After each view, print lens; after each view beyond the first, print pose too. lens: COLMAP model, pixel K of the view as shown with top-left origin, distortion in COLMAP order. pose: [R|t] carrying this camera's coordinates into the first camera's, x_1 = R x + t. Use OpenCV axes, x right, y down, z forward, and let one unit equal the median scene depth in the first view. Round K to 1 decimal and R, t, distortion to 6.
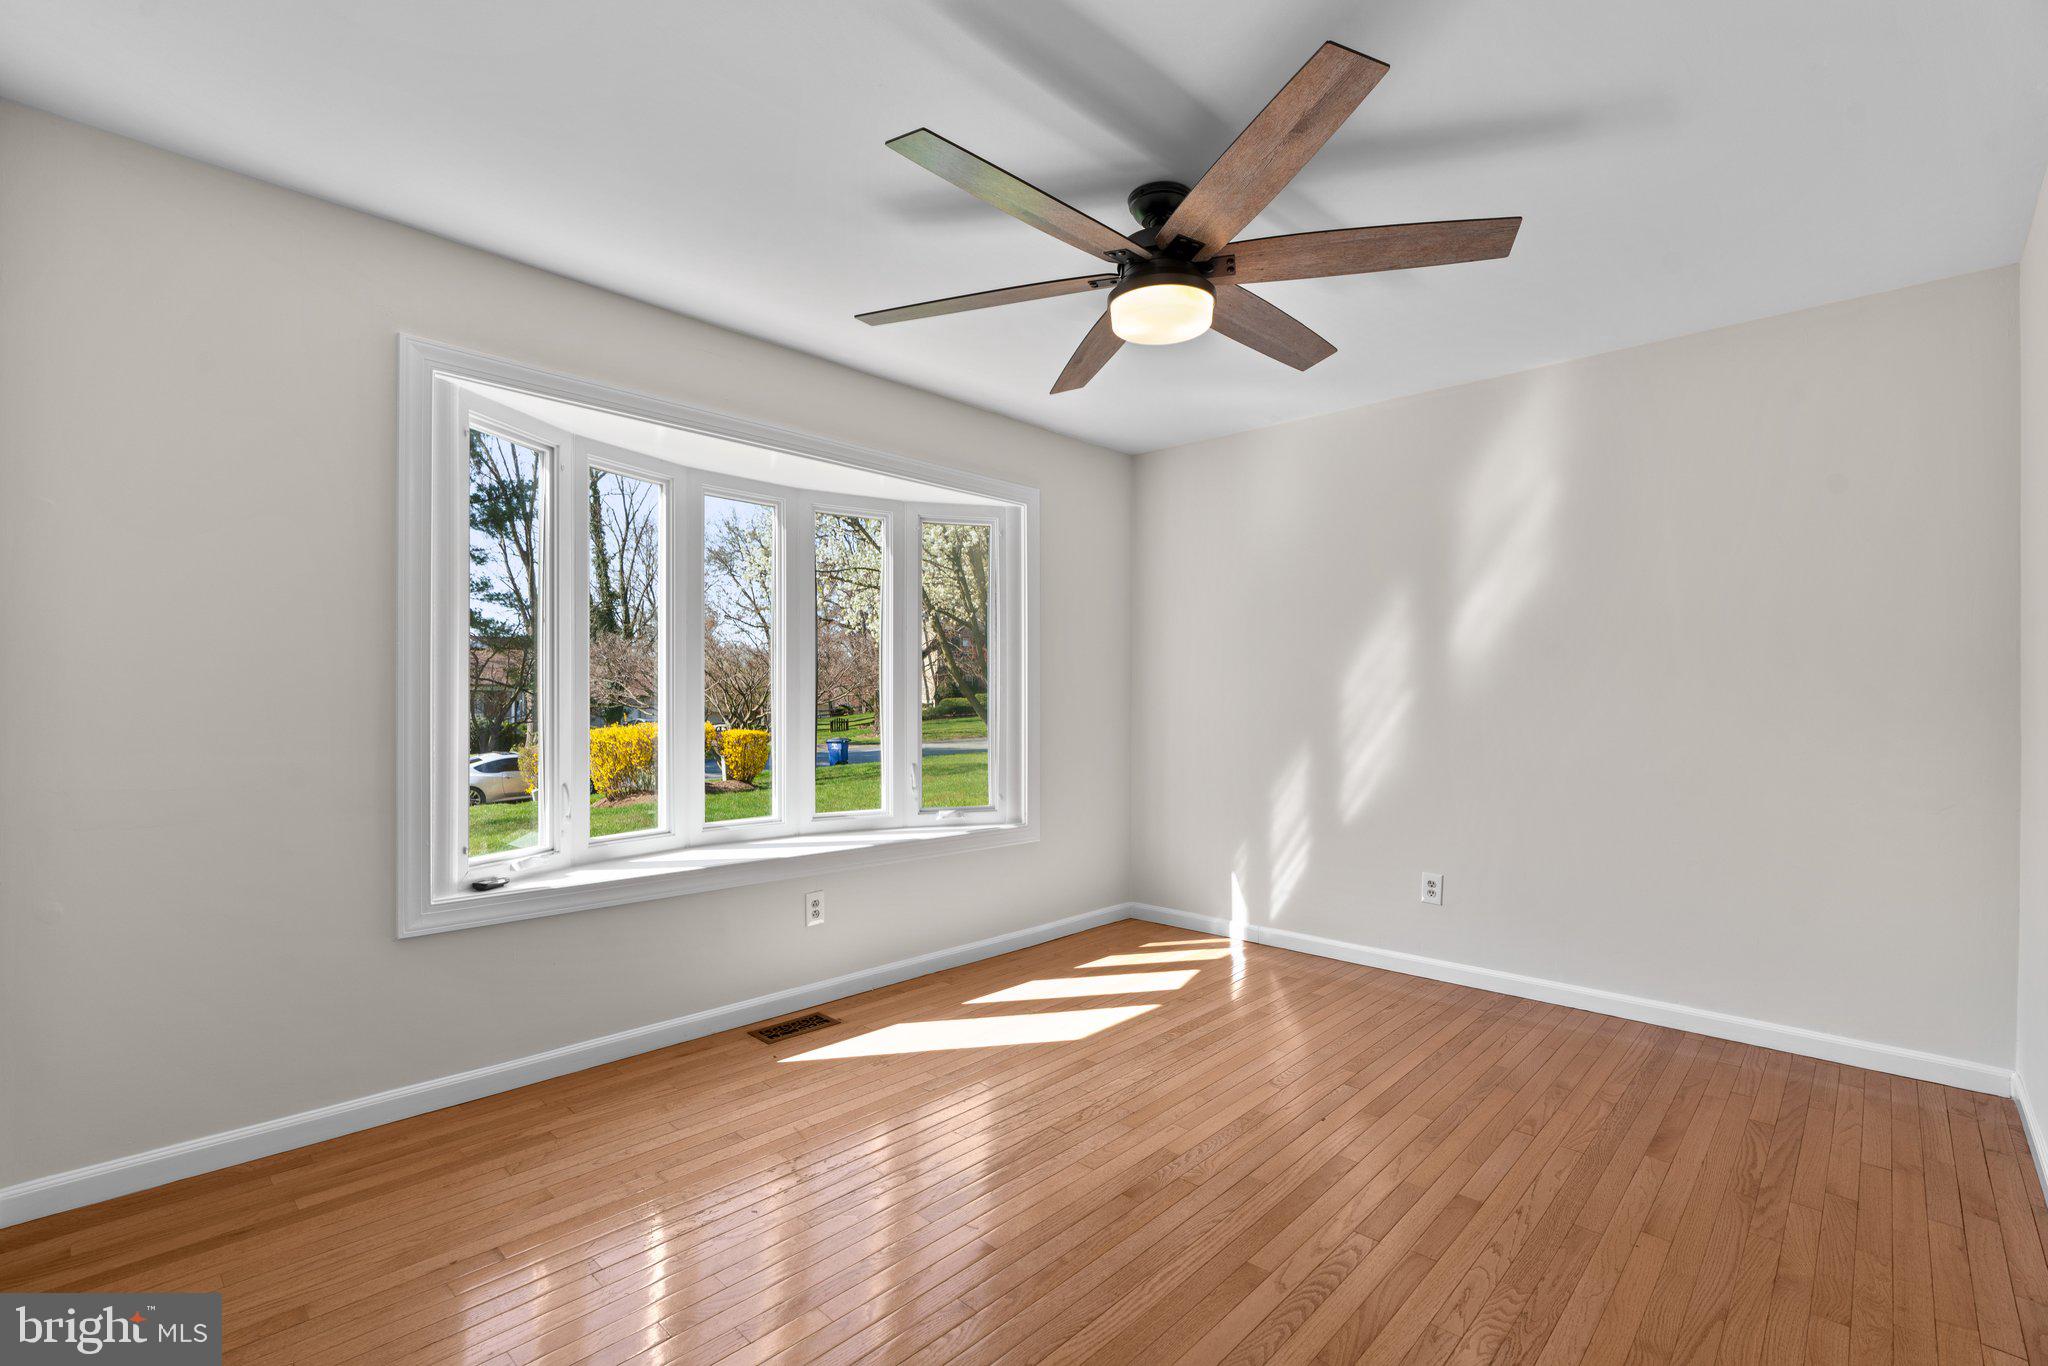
lens RADIAL K [[924.9, 0, 1017.8], [0, 924.9, 698.7], [0, 0, 1]] dist [-0.008109, 0.003882]
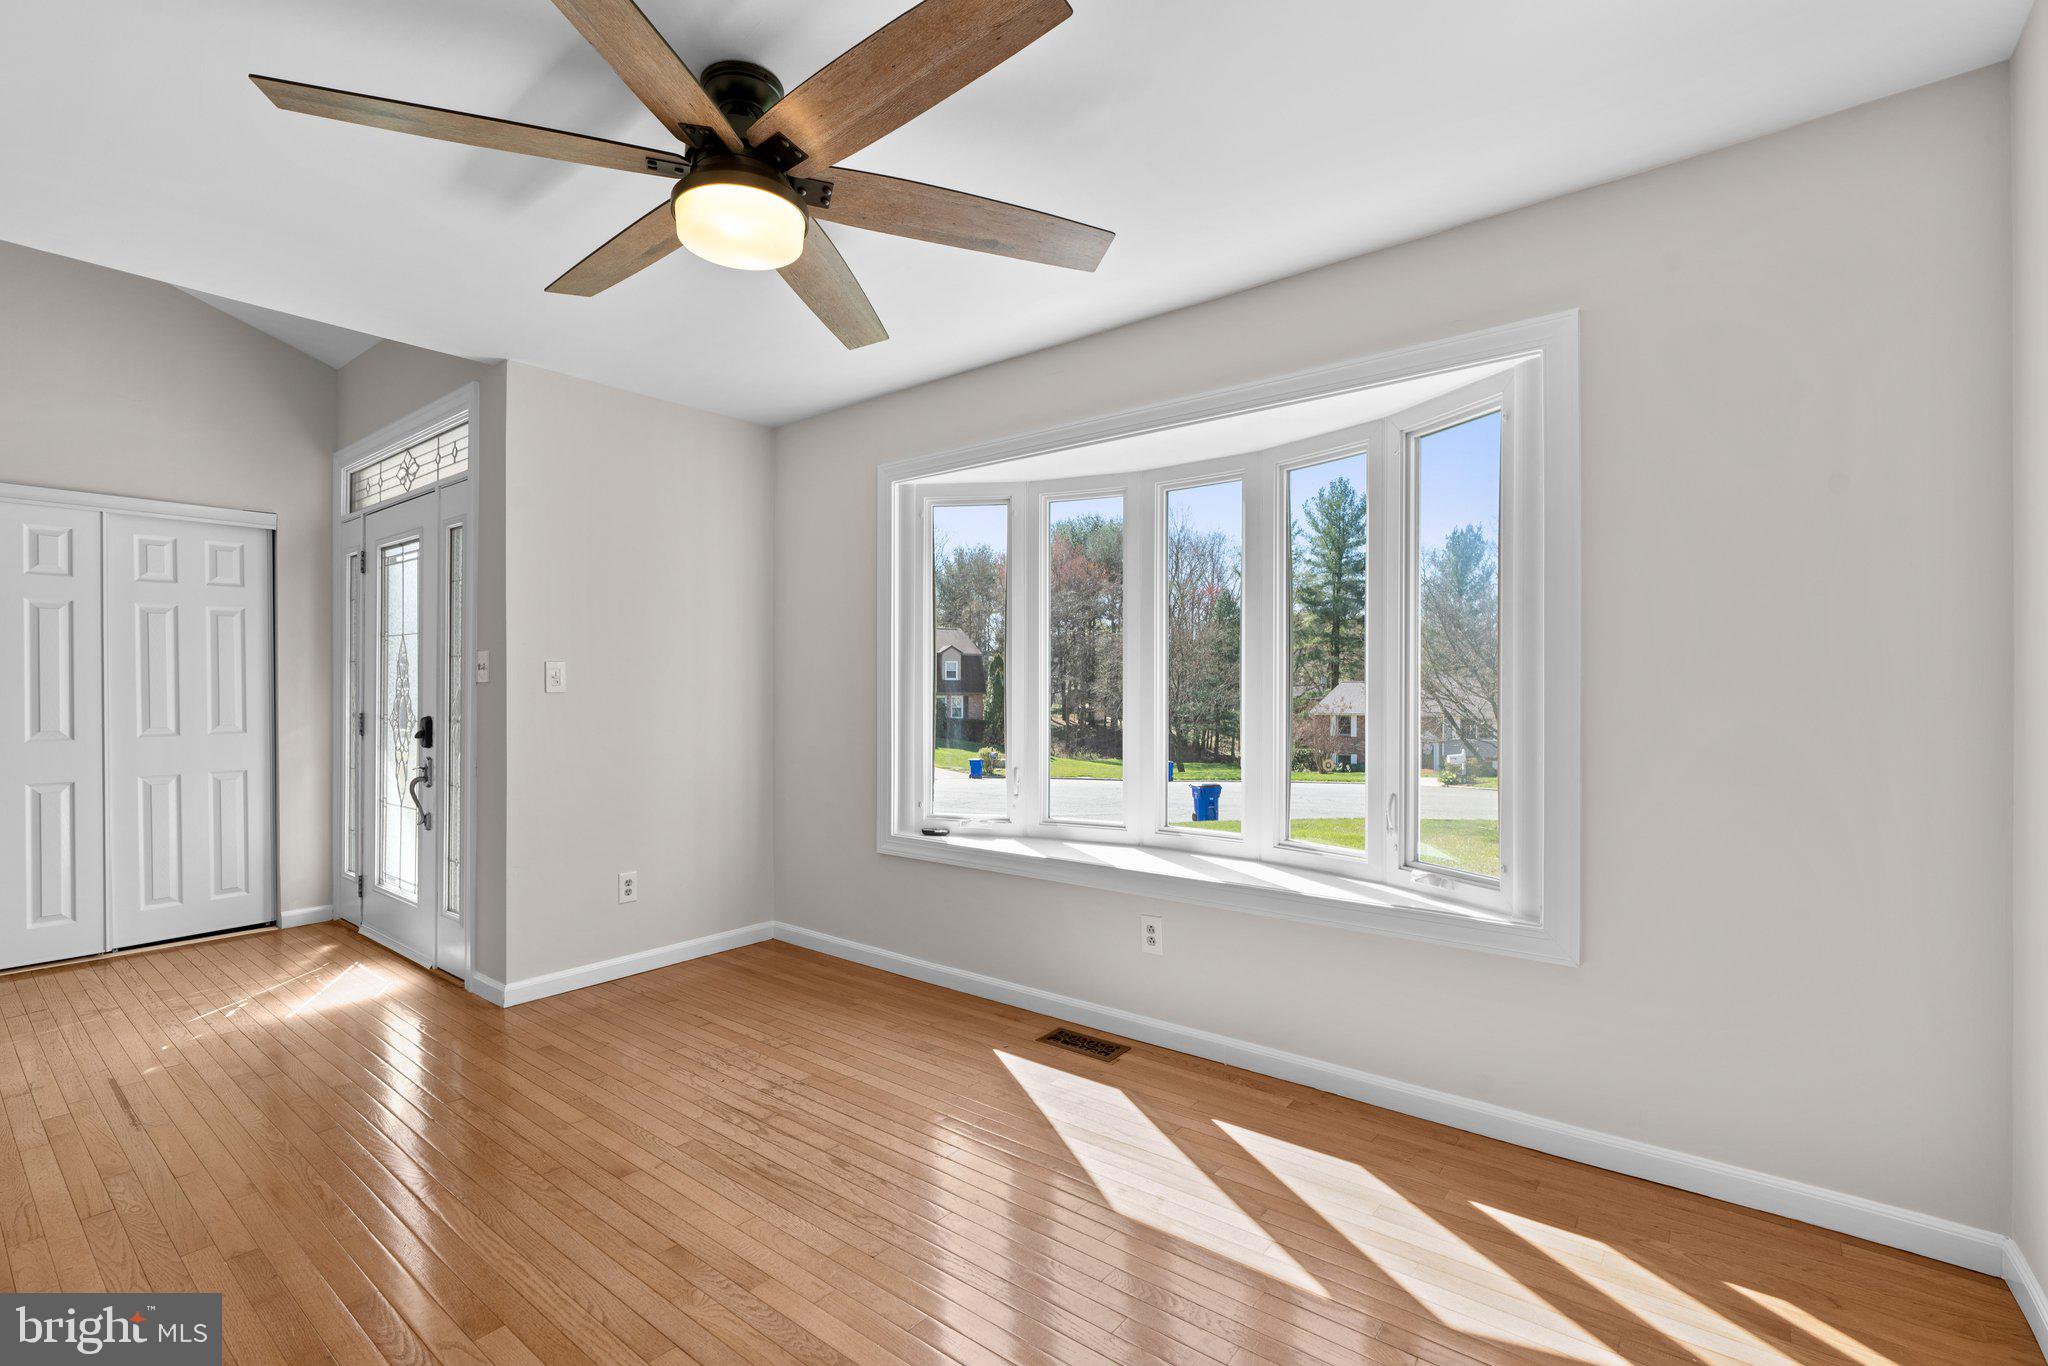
lens RADIAL K [[924.9, 0, 1004.8], [0, 924.9, 697.6], [0, 0, 1]] dist [-0.008109, 0.003882]
pose [[0.071982, -0.003349, -0.997400, 0.807168], [0.002127, 0.999993, -0.003204, 0.000859], [0.997404, -0.001891, 0.071988, 0.972535]]
